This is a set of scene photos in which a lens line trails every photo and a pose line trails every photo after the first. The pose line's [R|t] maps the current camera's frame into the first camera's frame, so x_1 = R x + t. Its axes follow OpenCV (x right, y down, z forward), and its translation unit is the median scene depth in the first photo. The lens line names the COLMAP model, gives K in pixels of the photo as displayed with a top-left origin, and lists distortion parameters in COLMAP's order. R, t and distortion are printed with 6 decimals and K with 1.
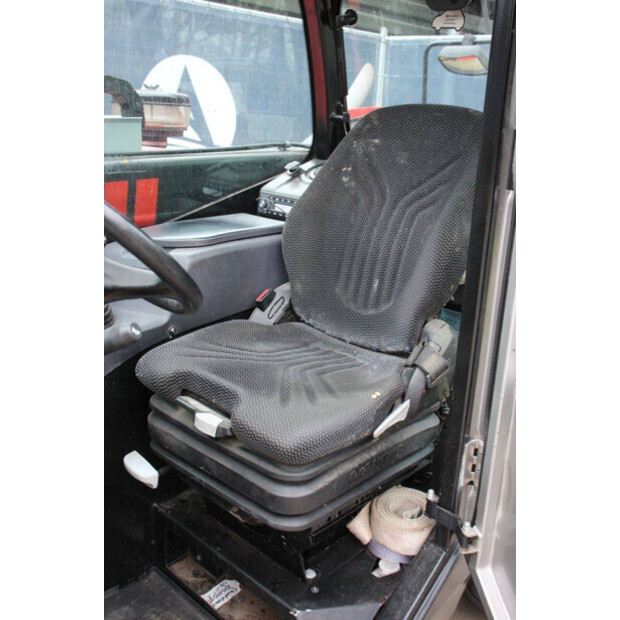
lens RADIAL K [[646.2, 0, 310.0], [0, 646.2, 310.0], [0, 0, 1]] dist [-0.143475, 0.409201]
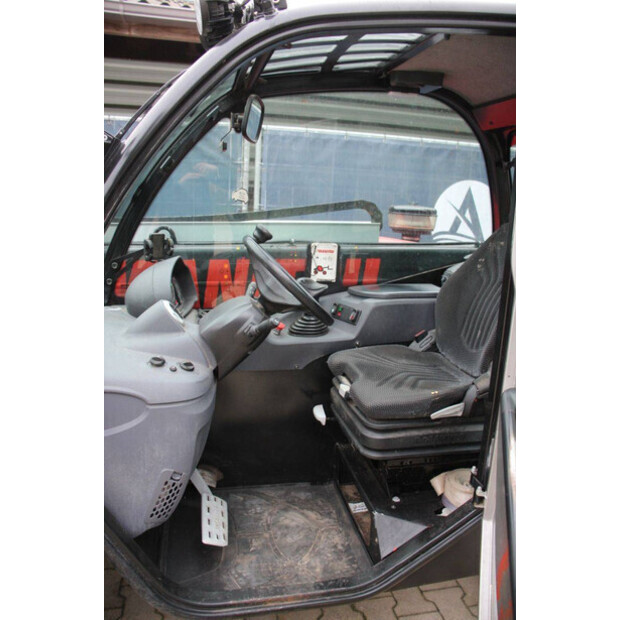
lens RADIAL K [[510.2, 0, 310.0], [0, 510.2, 310.0], [0, 0, 1]] dist [-0.180045, 0.173262]
pose [[0.819205, 0.109575, -0.562936, 0.425425], [-0.171321, 0.983514, -0.057872, 0.041647], [0.547314, 0.143852, 0.824472, -0.211736]]
